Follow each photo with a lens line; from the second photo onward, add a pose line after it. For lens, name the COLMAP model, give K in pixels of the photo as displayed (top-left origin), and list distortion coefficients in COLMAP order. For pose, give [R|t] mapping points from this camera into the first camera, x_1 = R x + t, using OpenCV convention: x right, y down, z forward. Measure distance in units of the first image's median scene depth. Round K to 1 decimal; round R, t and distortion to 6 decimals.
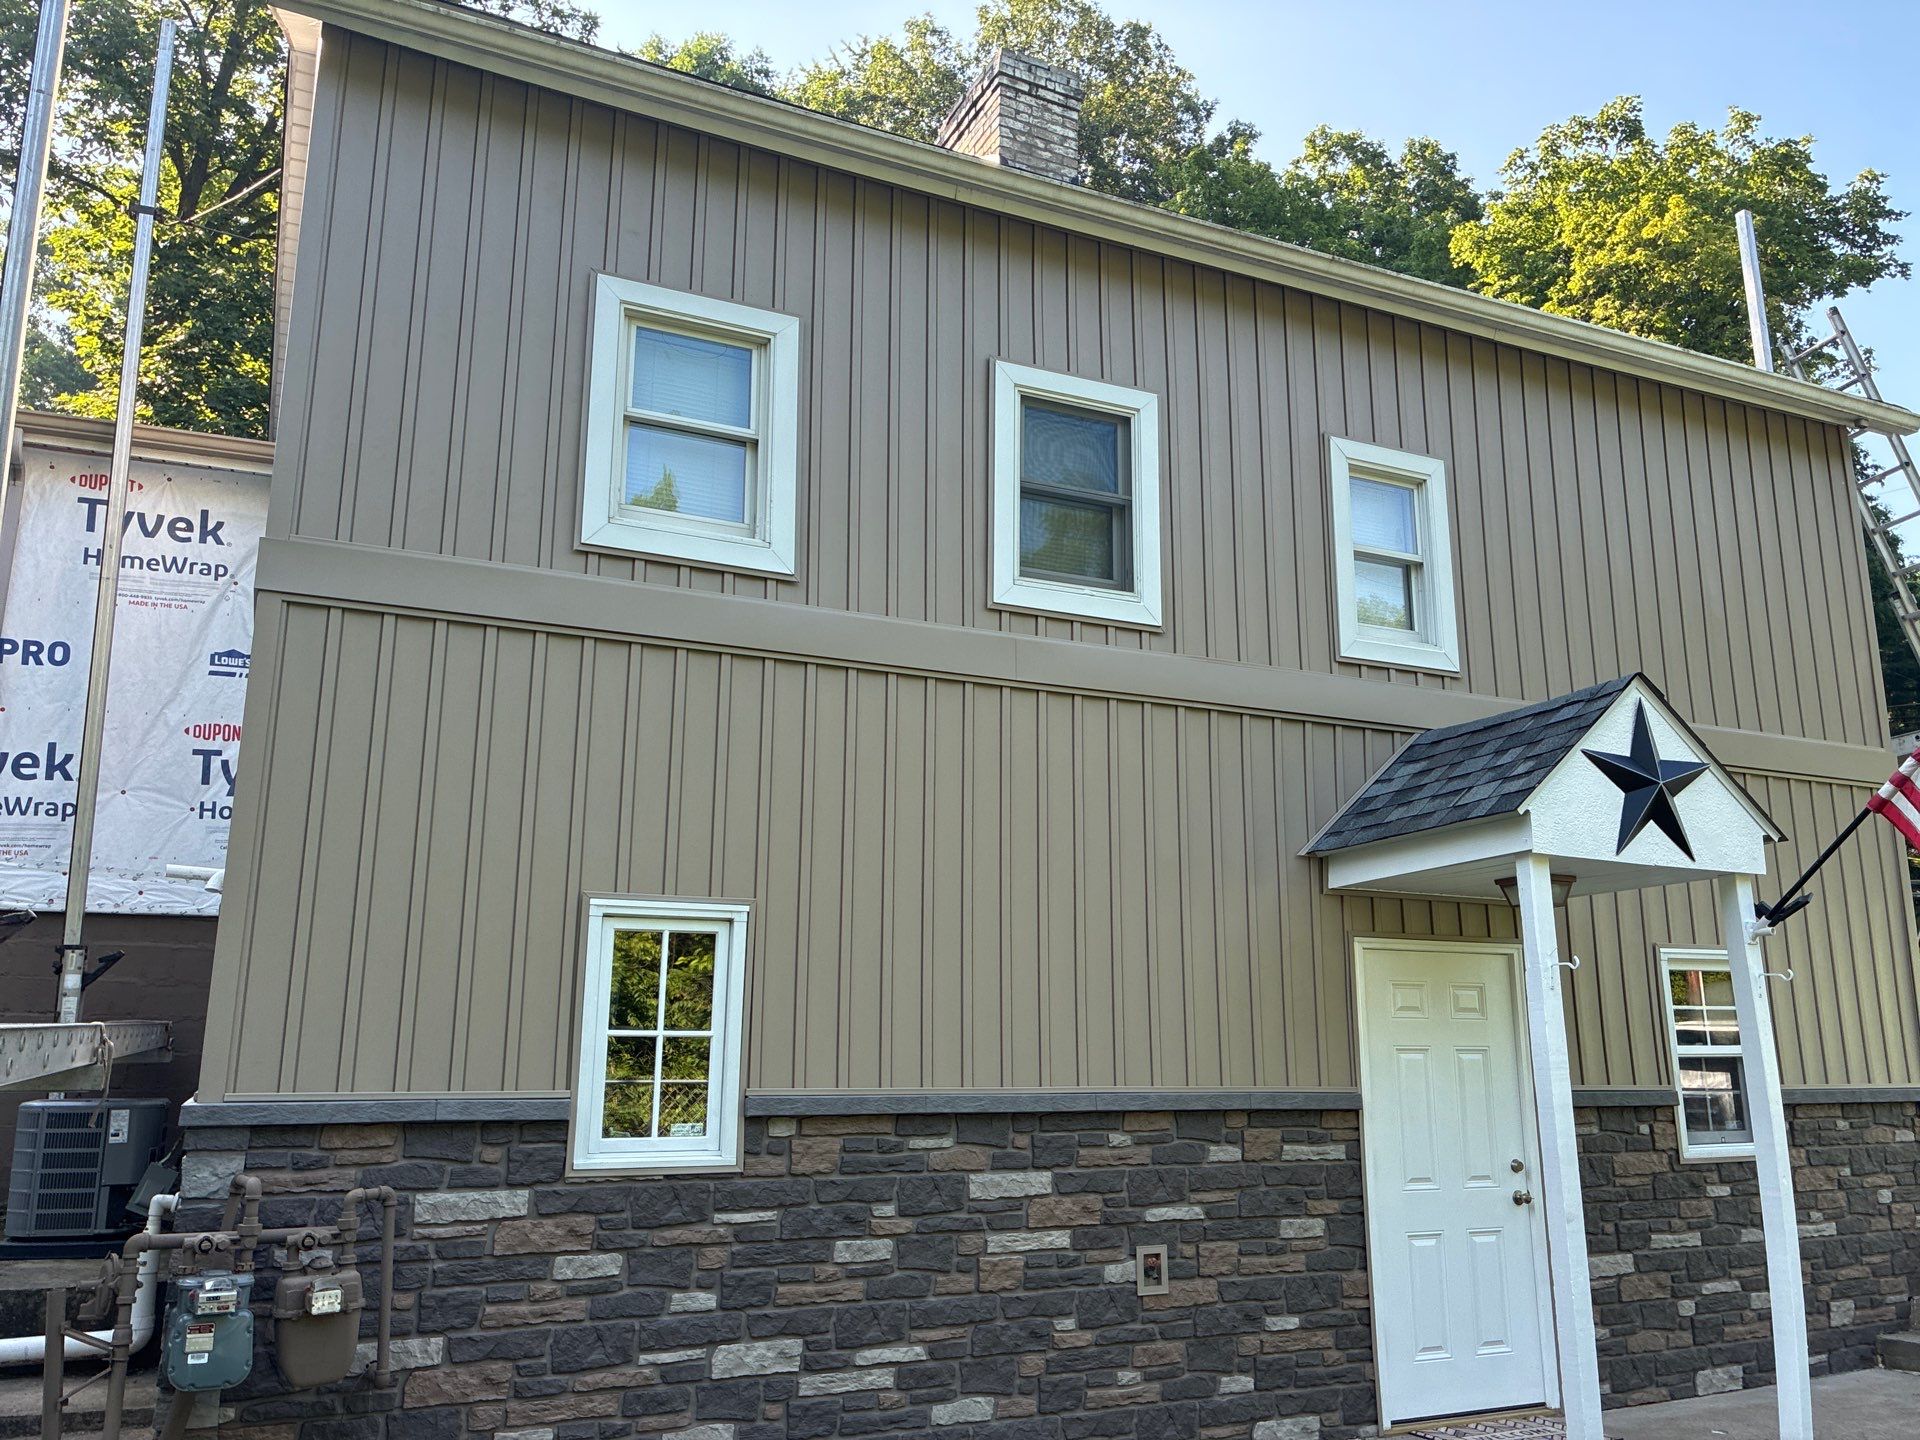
lens RADIAL K [[1452.0, 0, 964.7], [0, 1452.0, 727.6], [0, 0, 1]] dist [0.047832, -0.059994]
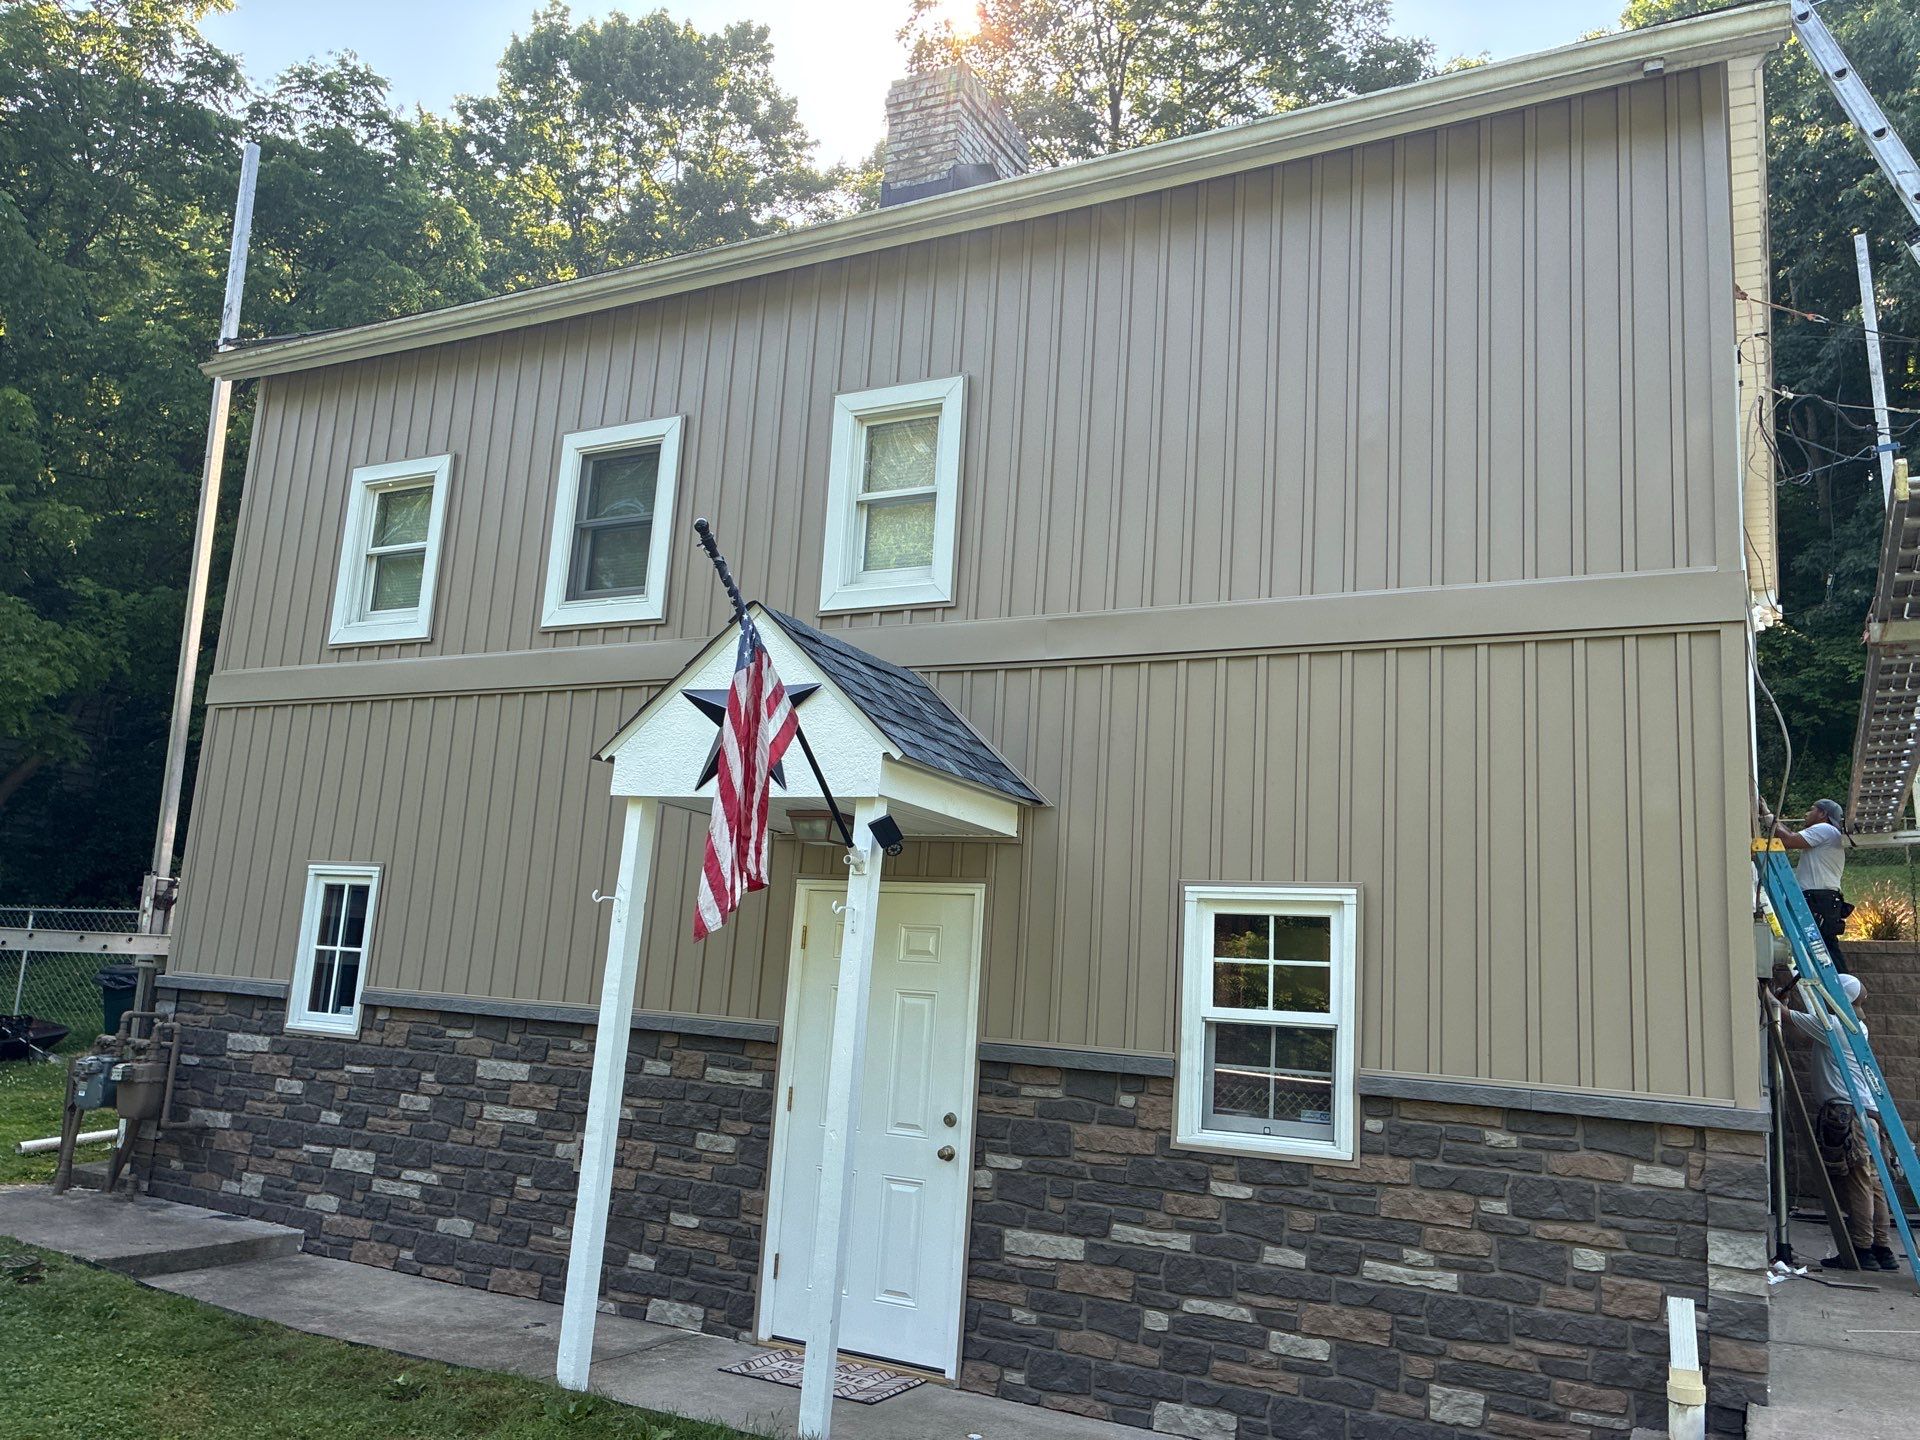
lens RADIAL K [[1450.8, 0, 981.7], [0, 1450.8, 722.6], [0, 0, 1]] dist [0.025894, -0.007455]
pose [[0.609370, -0.106498, -0.785701, 1.300607], [0.114752, 0.992351, -0.045510, 0.104442], [0.784538, -0.062429, 0.616930, 0.517586]]
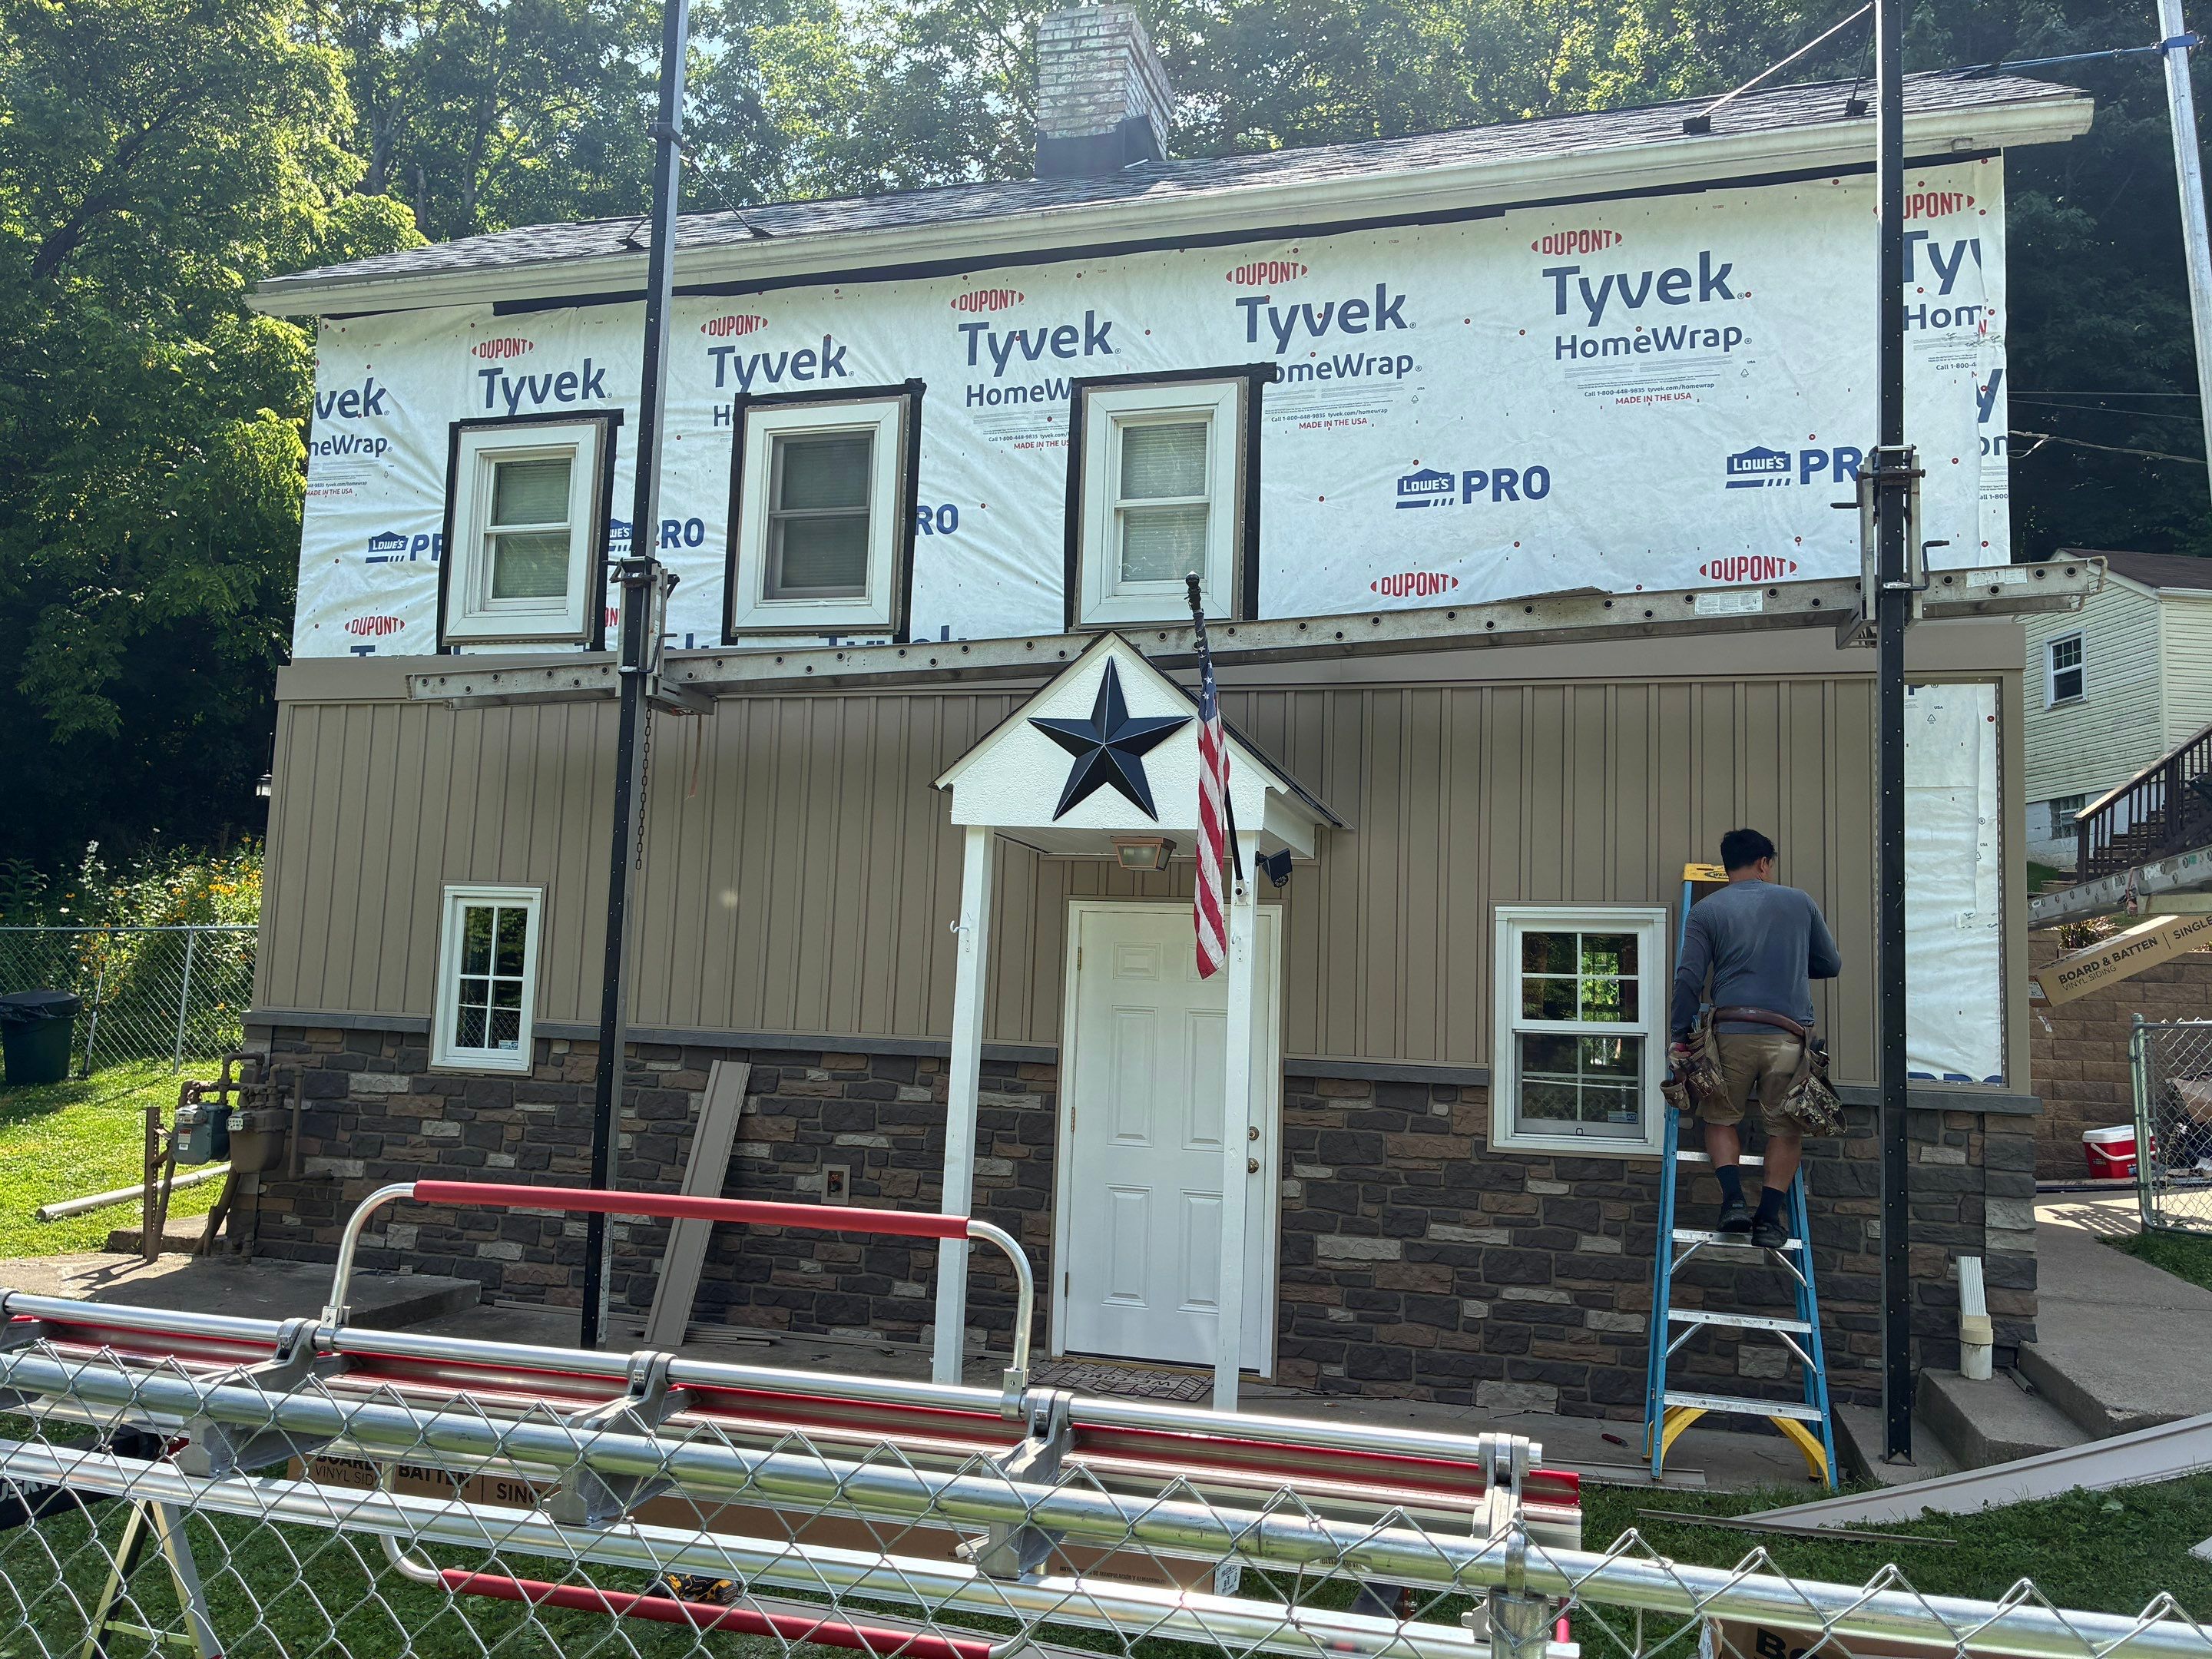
lens RADIAL K [[1702.9, 0, 1117.0], [0, 1702.9, 820.5], [0, 0, 1]] dist [0.025706, -0.000815]
pose [[0.749332, -0.043632, -0.660756, 1.199312], [0.110540, 0.992068, 0.059848, 0.021302], [0.652904, -0.117886, 0.748211, 0.145866]]
